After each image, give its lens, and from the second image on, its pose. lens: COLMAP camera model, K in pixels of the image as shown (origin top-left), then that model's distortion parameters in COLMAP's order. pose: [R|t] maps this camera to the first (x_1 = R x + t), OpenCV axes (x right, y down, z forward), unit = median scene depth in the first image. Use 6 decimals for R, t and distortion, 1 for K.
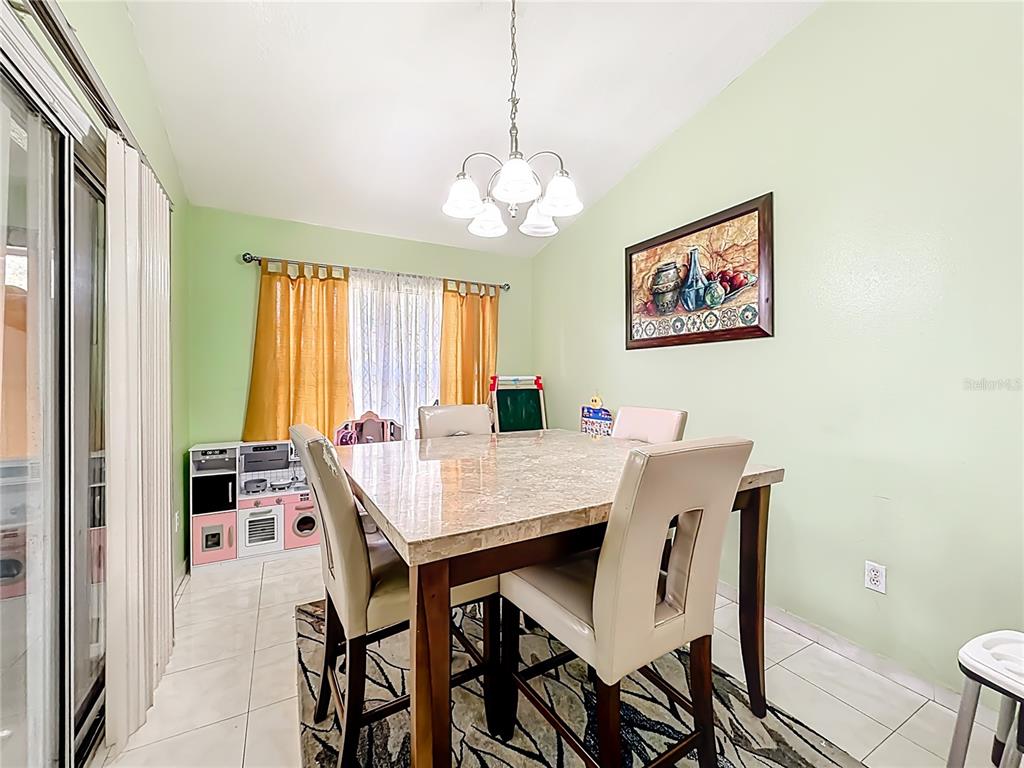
lens RADIAL K [[430.3, 0, 512.0], [0, 430.3, 384.0], [0, 0, 1]] dist [0.000034, 0.000070]
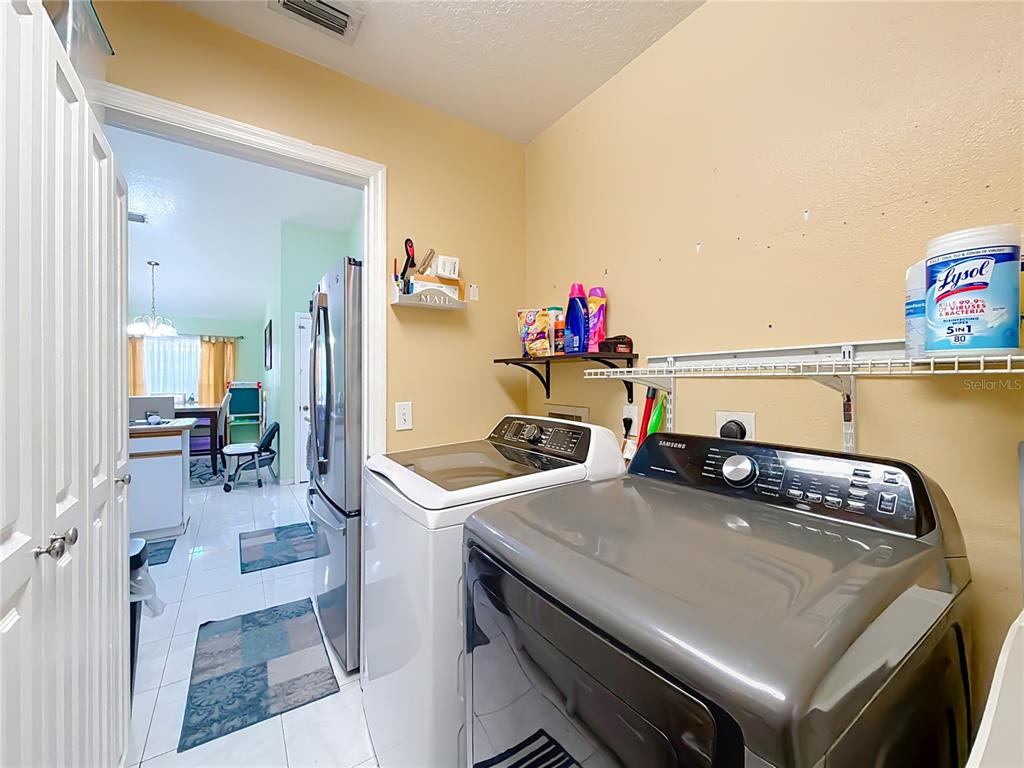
lens RADIAL K [[411.5, 0, 512.0], [0, 411.5, 384.0], [0, 0, 1]] dist [-0.000132, -0.000154]
pose [[0.994847, 0.001242, 0.101375, 1.102000], [-0.000241, 0.999951, -0.009889, 0.011729], [-0.101383, 0.009814, 0.994799, -1.096788]]
